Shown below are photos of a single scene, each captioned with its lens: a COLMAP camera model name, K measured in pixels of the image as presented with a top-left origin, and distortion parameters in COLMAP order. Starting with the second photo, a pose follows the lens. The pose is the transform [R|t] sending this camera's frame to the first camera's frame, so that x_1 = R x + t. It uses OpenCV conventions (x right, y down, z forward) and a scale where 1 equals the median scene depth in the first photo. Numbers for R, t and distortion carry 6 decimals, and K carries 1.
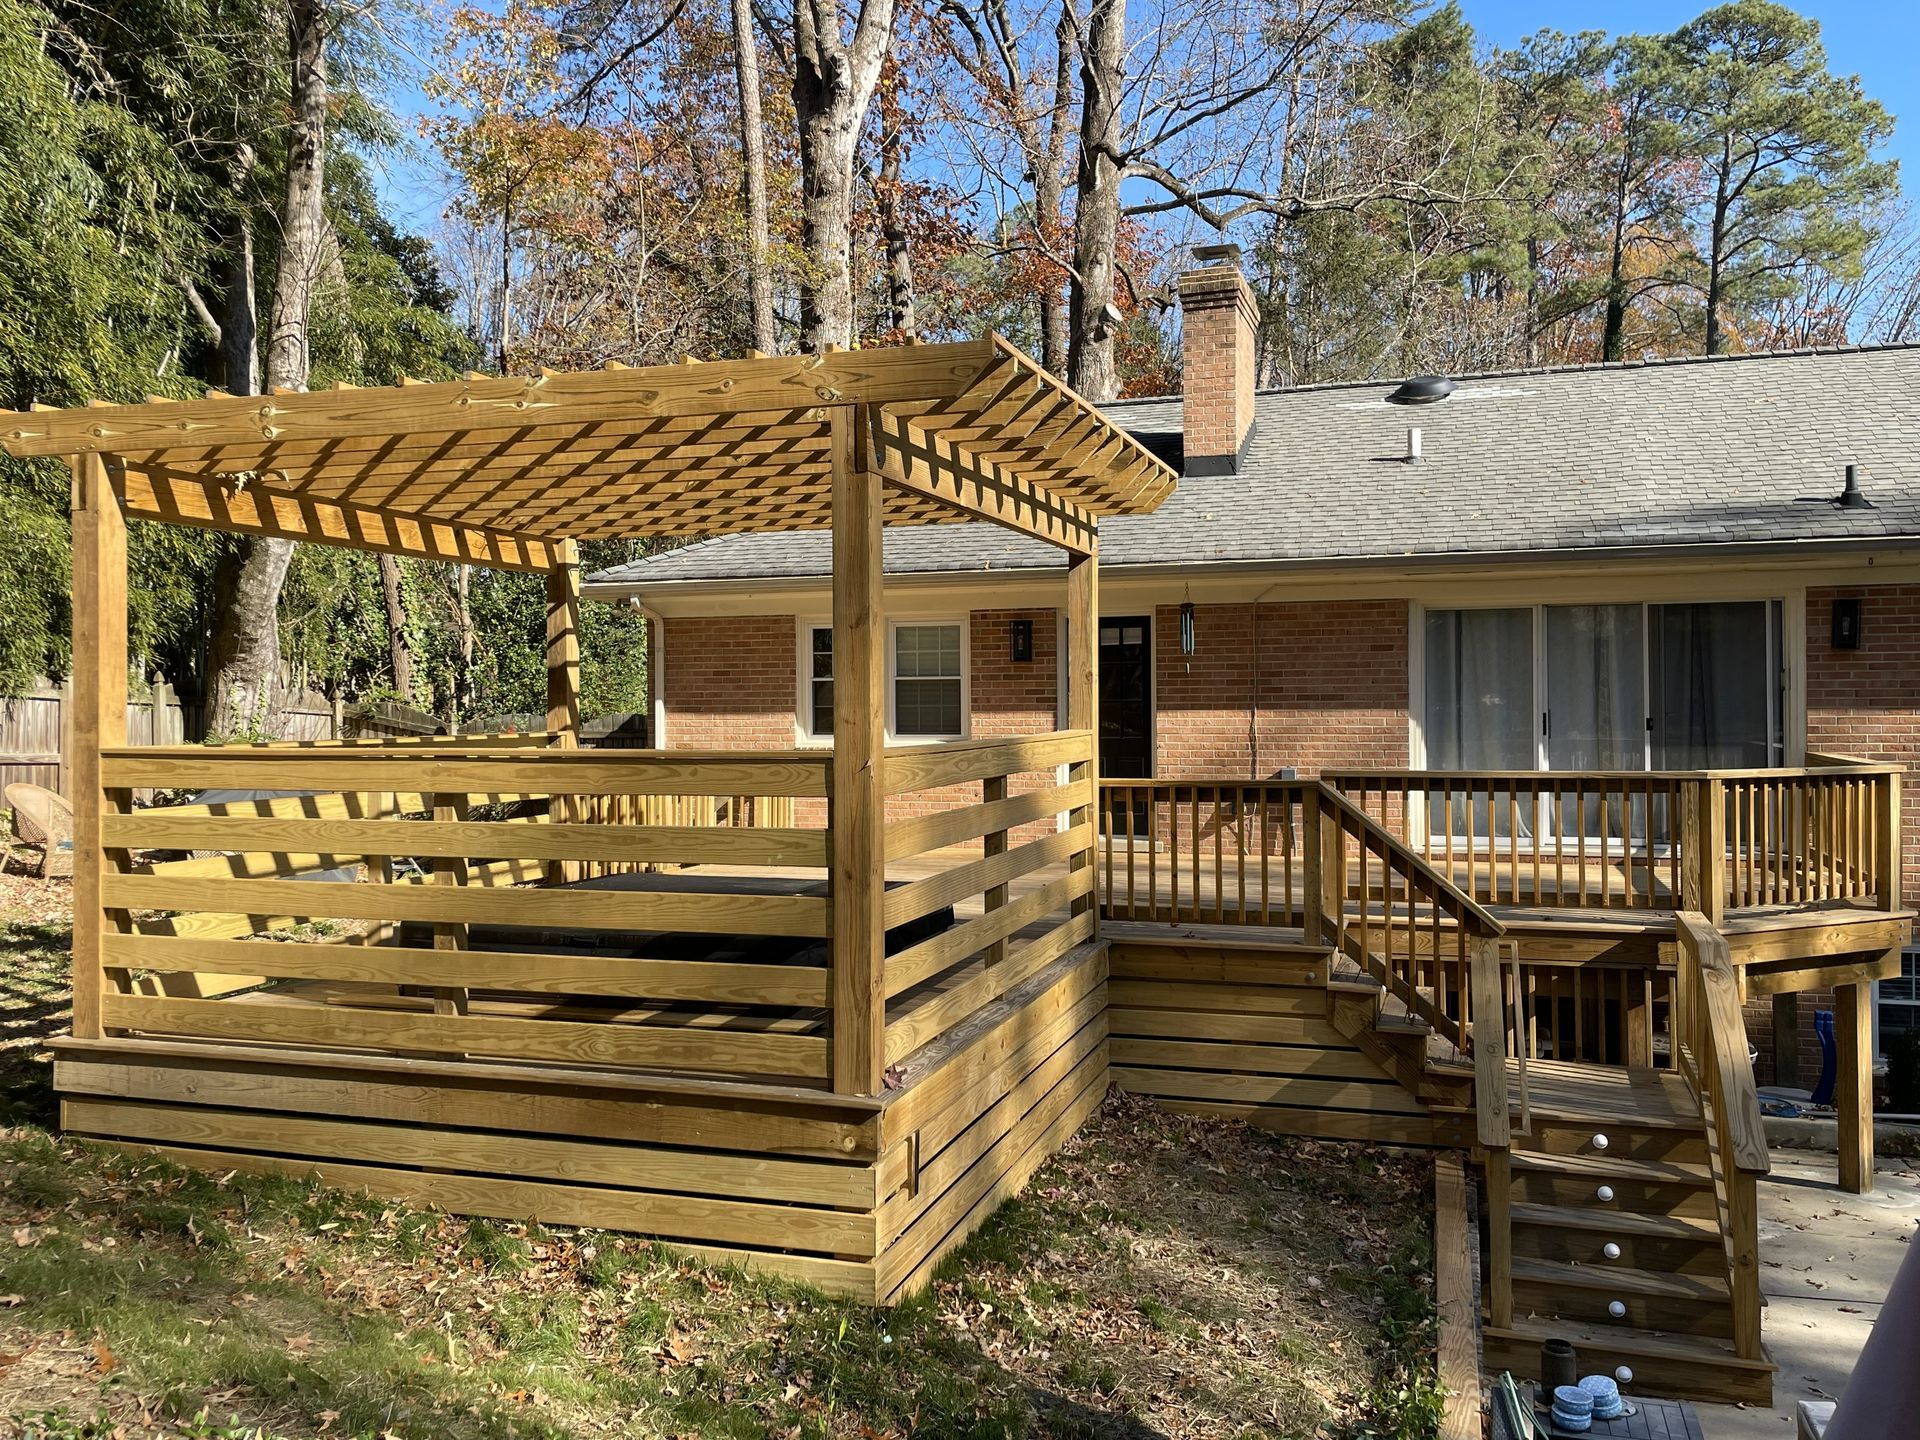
lens RADIAL K [[1547.2, 0, 958.7], [0, 1547.2, 700.9], [0, 0, 1]] dist [0.113105, -0.170556]
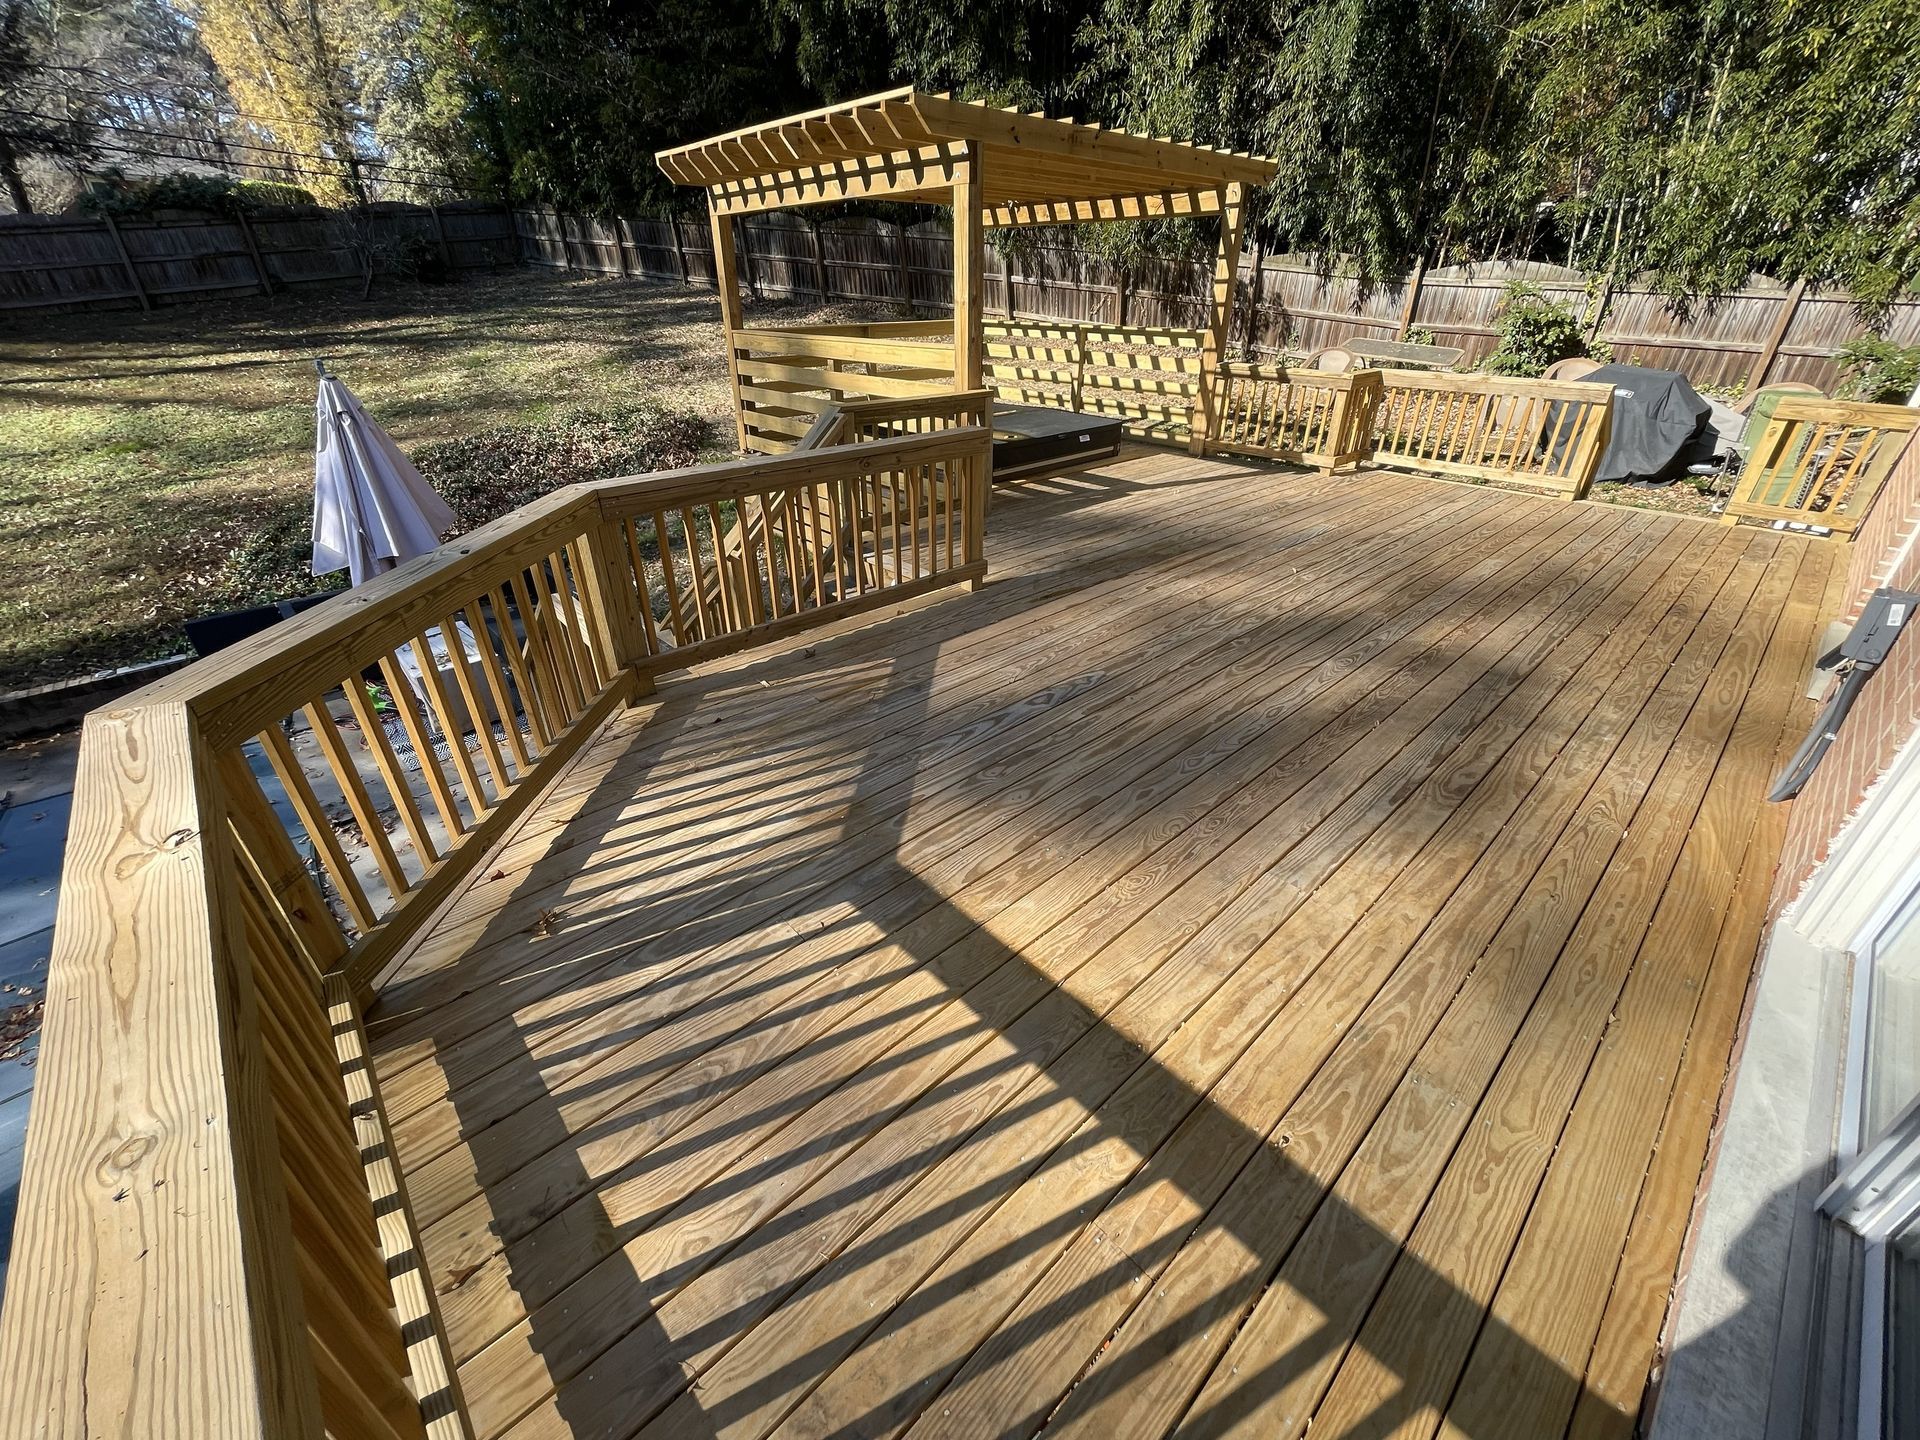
lens RADIAL K [[775.6, 0, 956.2], [0, 775.6, 715.9], [0, 0, 1]] dist [-0.014534, 0.006443]
pose [[-0.495938, 0.429897, -0.754476, 0.470889], [0.003622, 0.869870, 0.493267, -0.020710], [0.868350, 0.241897, -0.432959, 0.904898]]
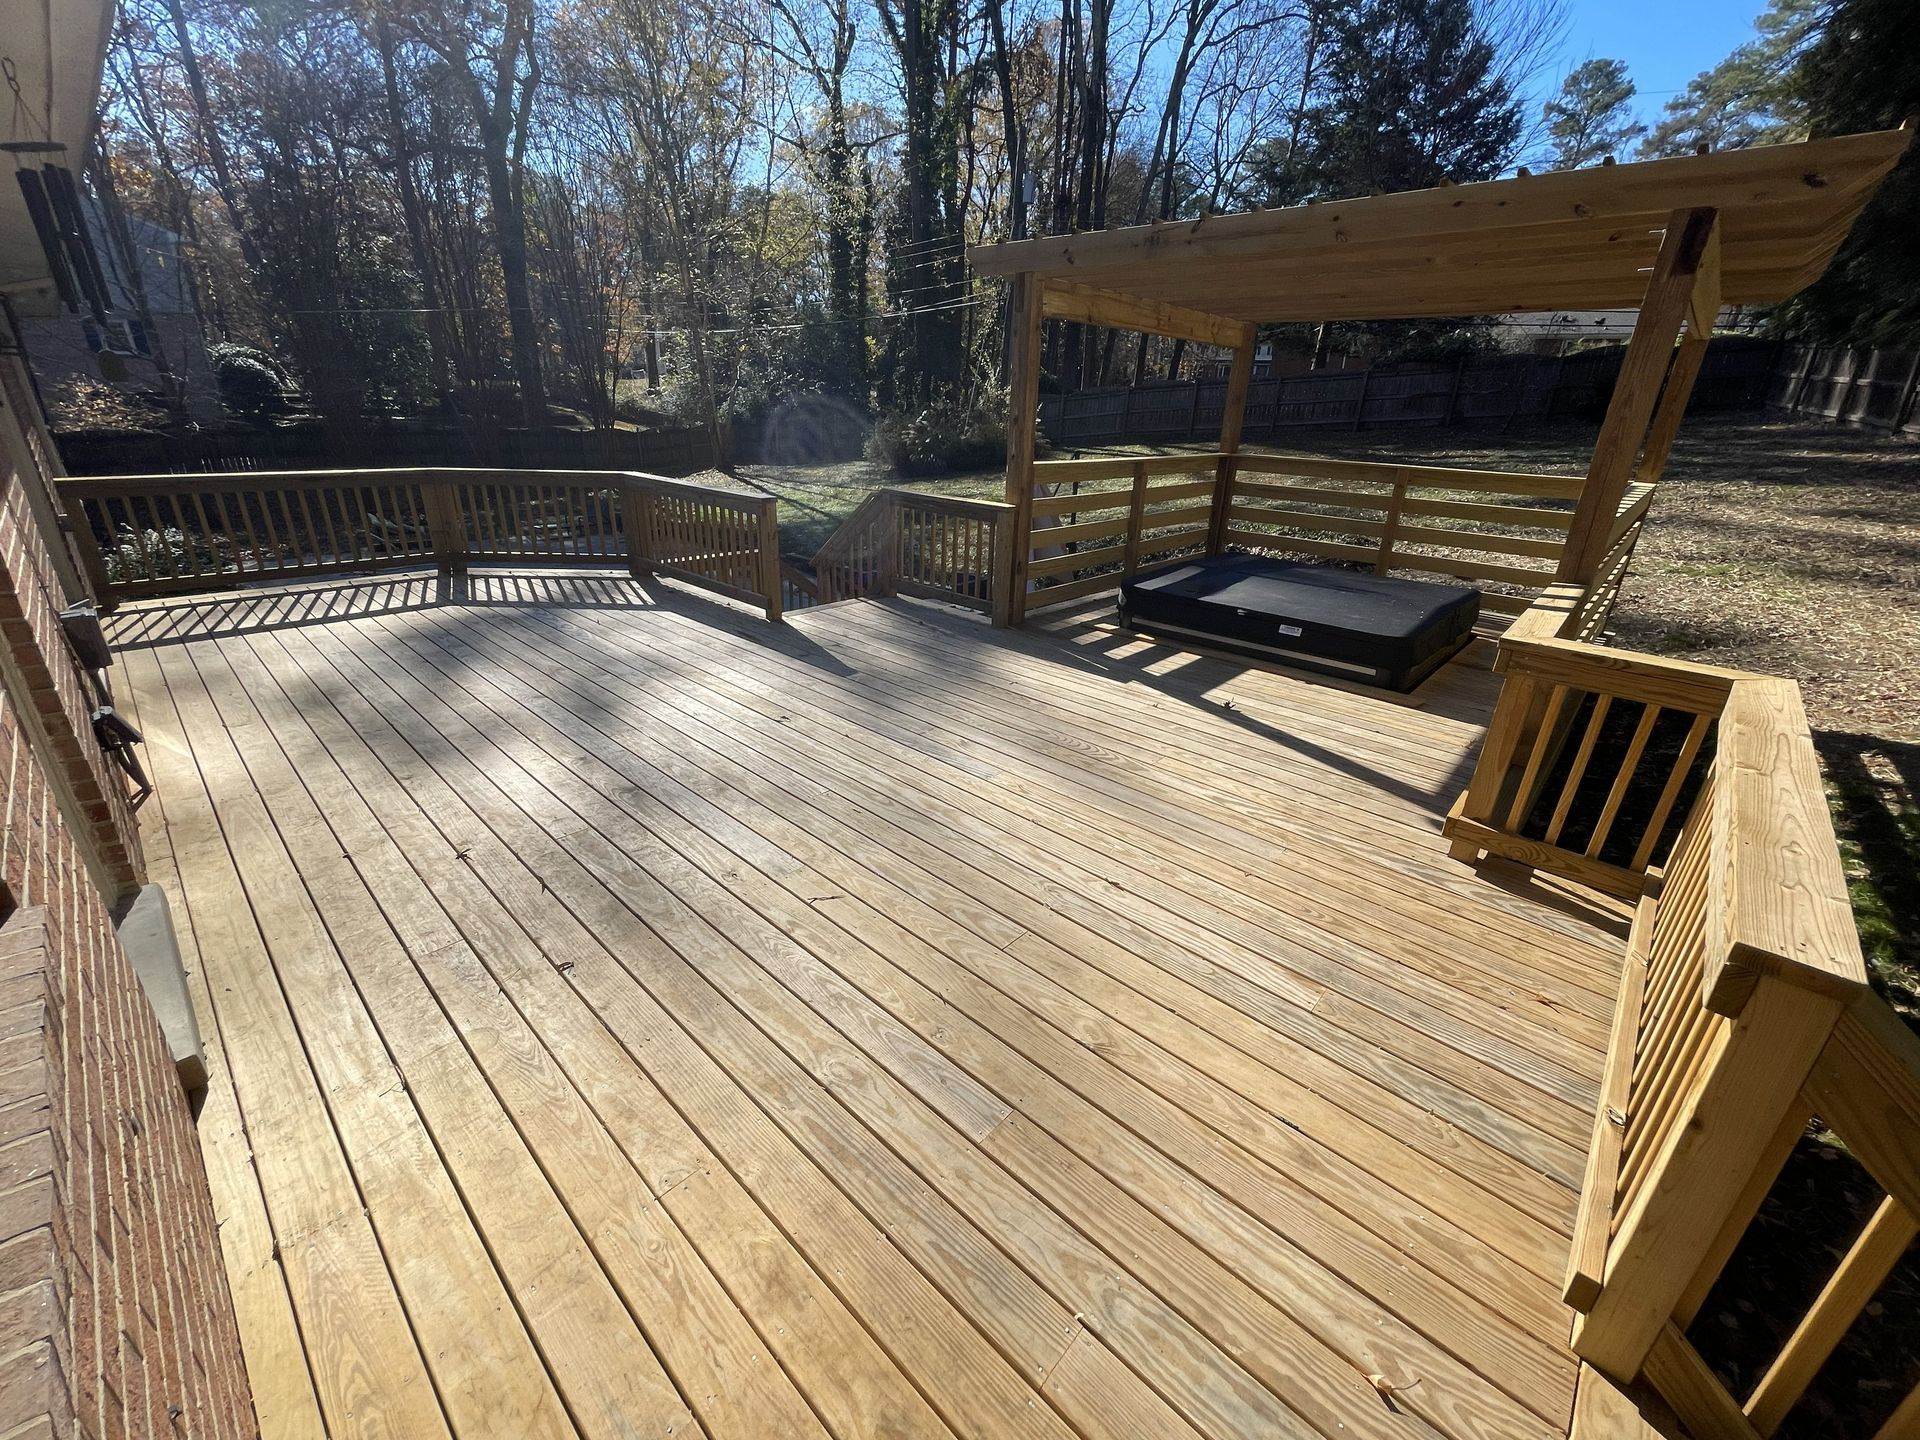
lens RADIAL K [[776.2, 0, 955.9], [0, 776.2, 717.9], [0, 0, 1]] dist [-0.003244, -0.000041]
pose [[-0.905794, -0.180609, 0.383299, -0.104608], [-0.025942, 0.926547, 0.375283, -0.016608], [-0.422924, 0.329986, -0.843946, 1.100662]]
